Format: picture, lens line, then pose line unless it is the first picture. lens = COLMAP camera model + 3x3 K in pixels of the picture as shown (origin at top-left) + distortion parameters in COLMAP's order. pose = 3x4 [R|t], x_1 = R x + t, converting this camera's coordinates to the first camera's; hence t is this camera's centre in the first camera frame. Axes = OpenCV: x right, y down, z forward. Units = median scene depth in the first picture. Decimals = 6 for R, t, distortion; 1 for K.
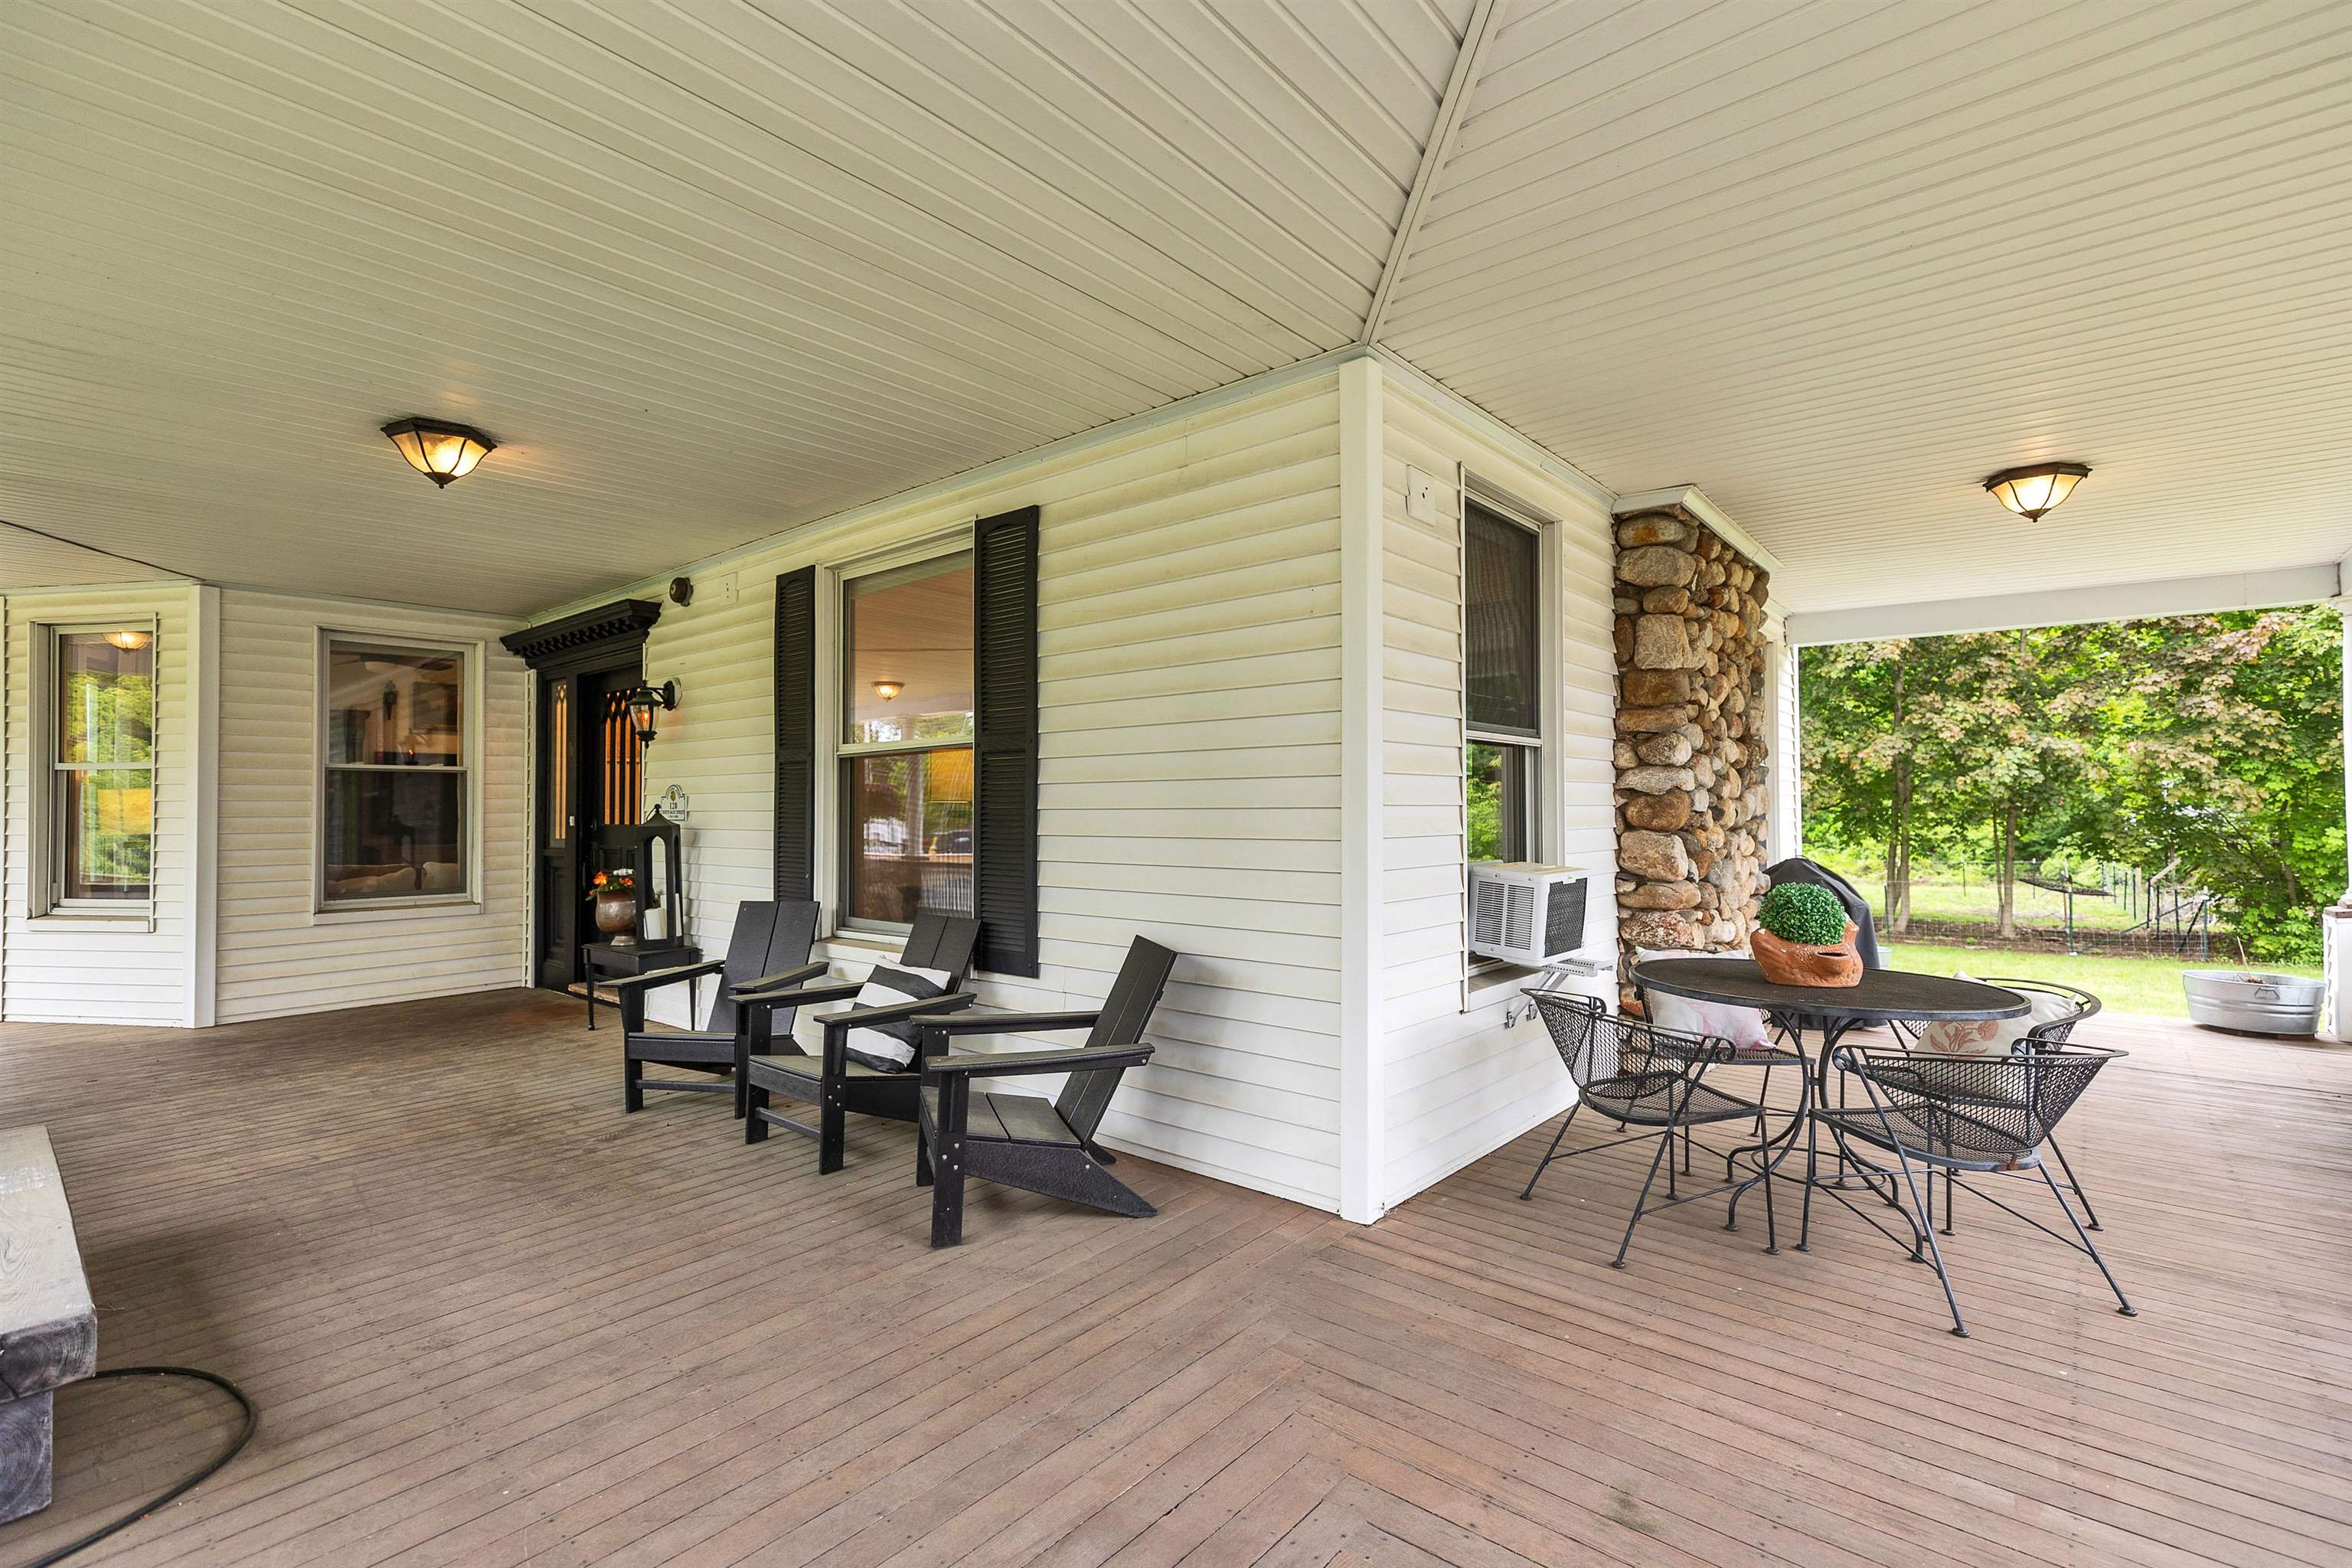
lens RADIAL K [[1060.4, 0, 1170.7], [0, 1060.4, 786.7], [0, 0, 1]] dist [0.002937, -0.000968]
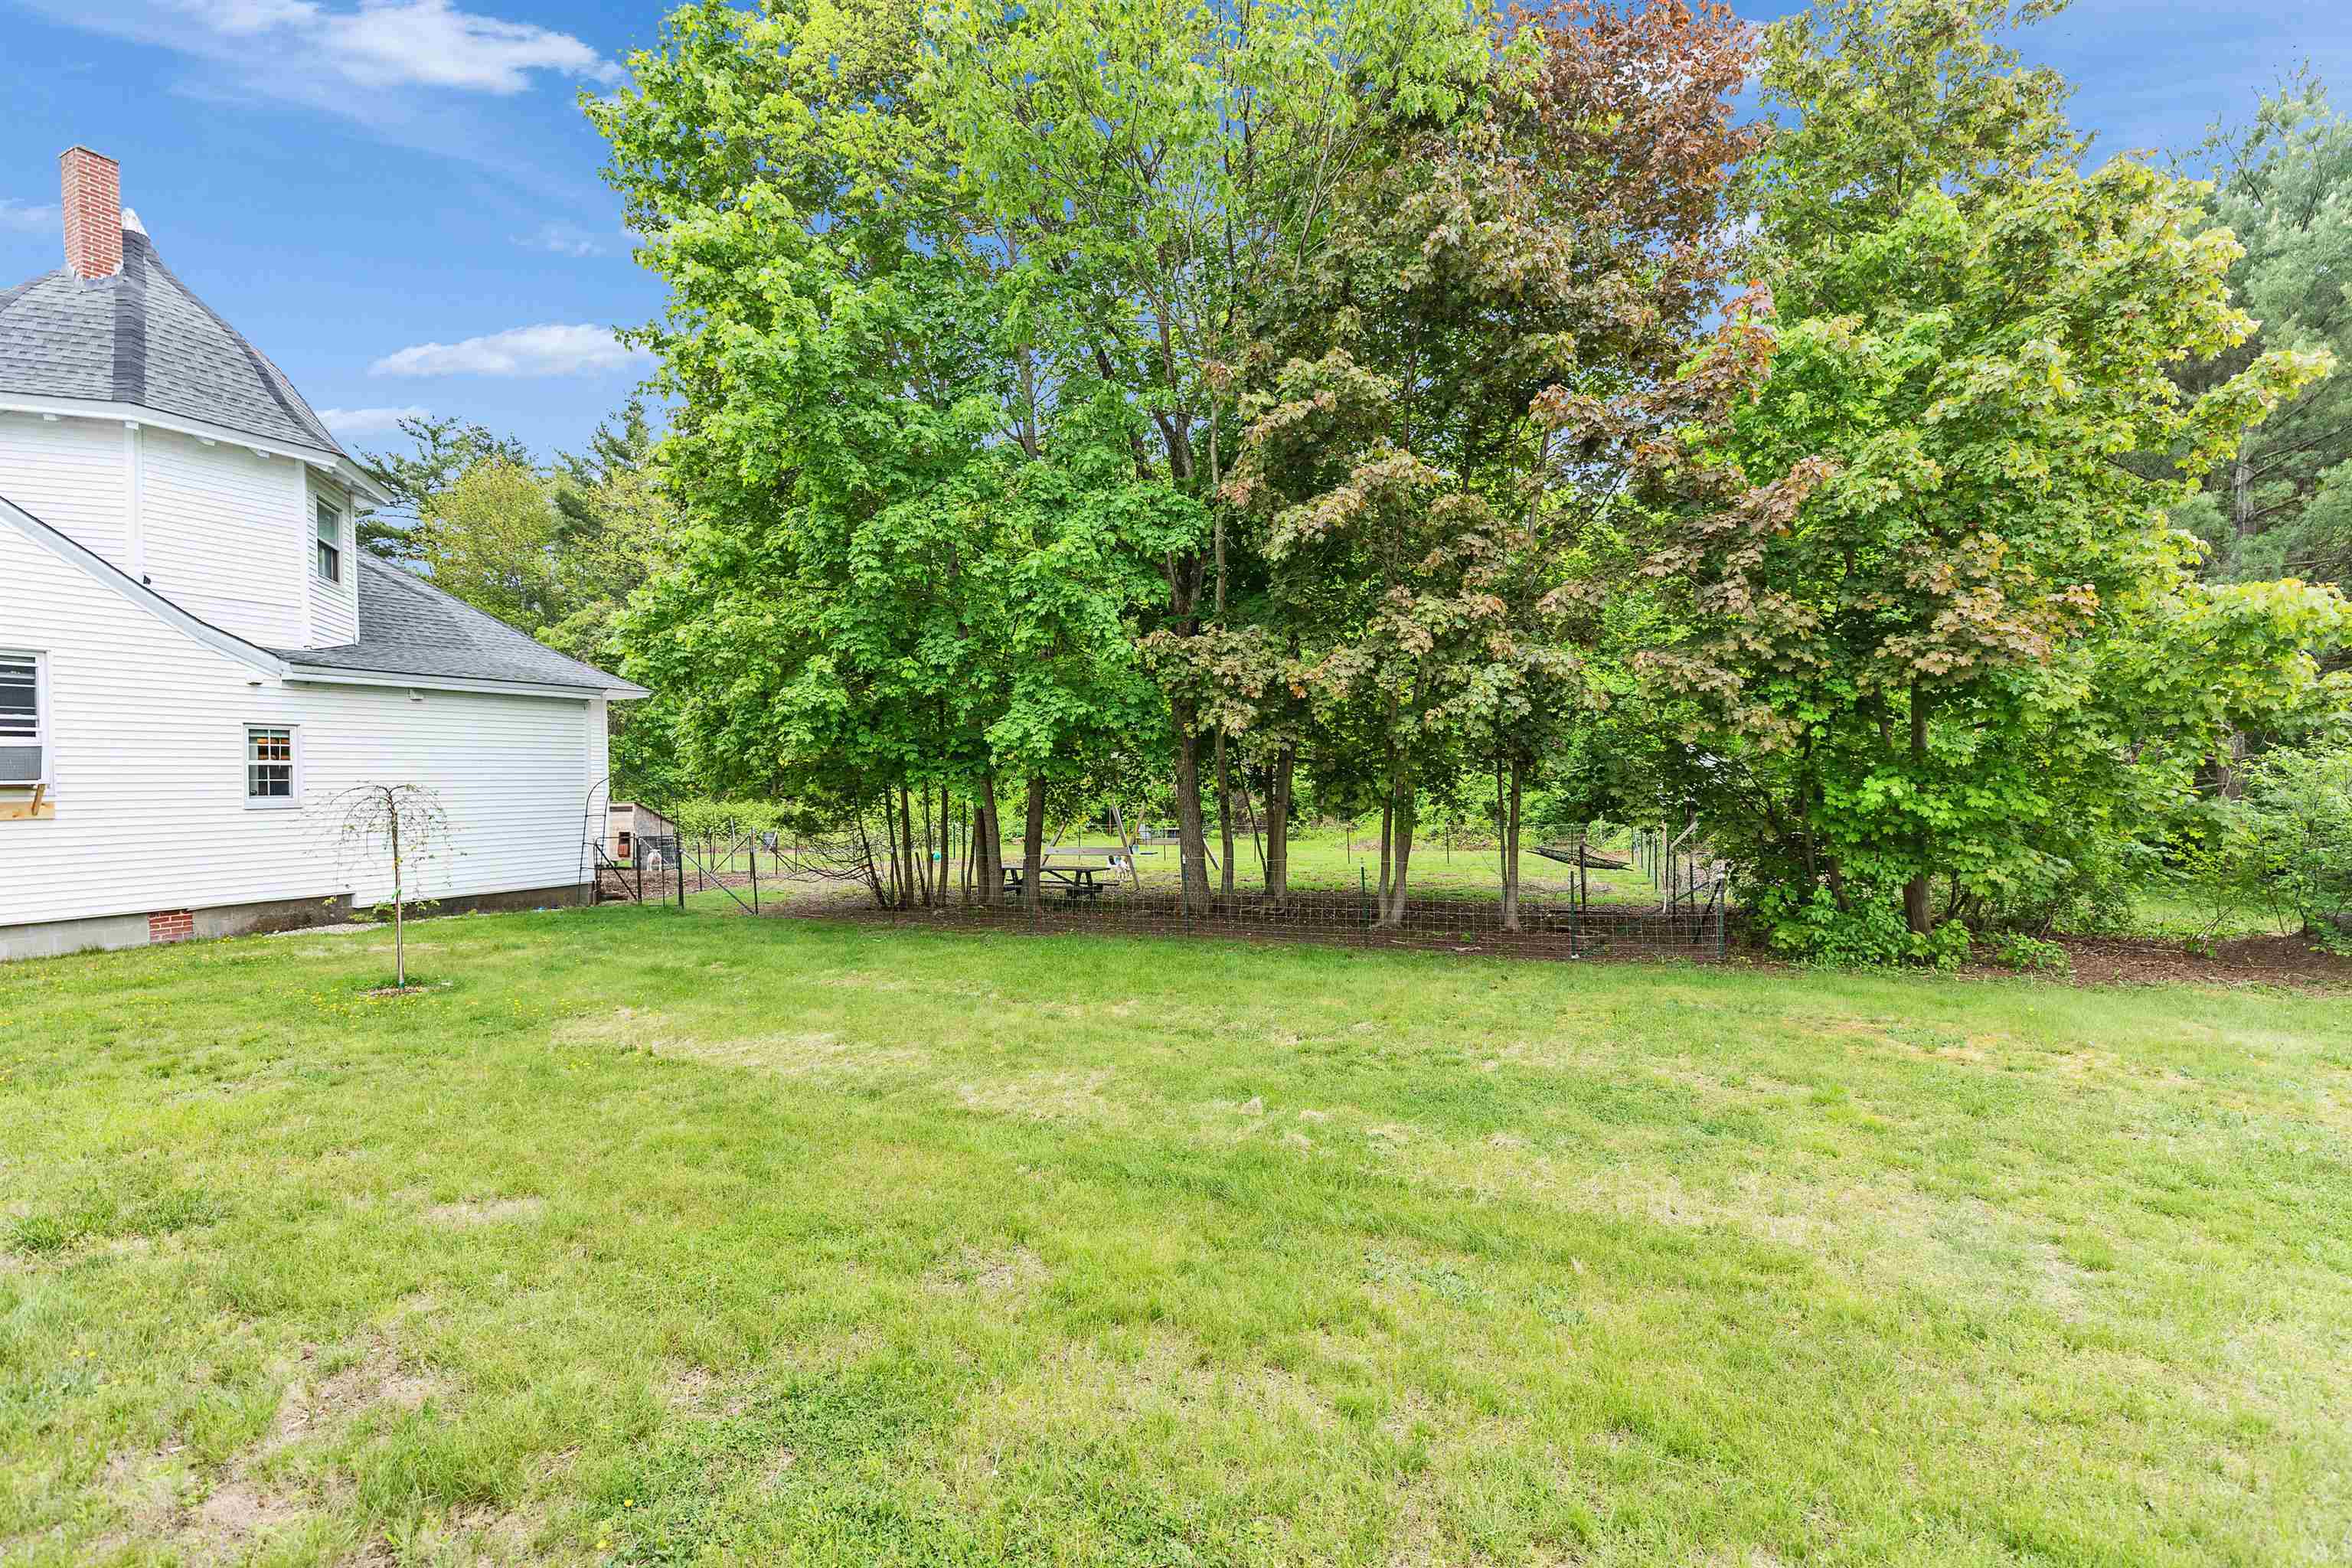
lens RADIAL K [[1060.4, 0, 1170.7], [0, 1060.4, 786.7], [0, 0, 1]] dist [0.002937, -0.000968]
pose [[0.956641, -0.011754, 0.291032, 0.412463], [0.004045, 0.999625, 0.027076, 0.022029], [-0.291241, -0.024725, 0.956330, 0.429436]]
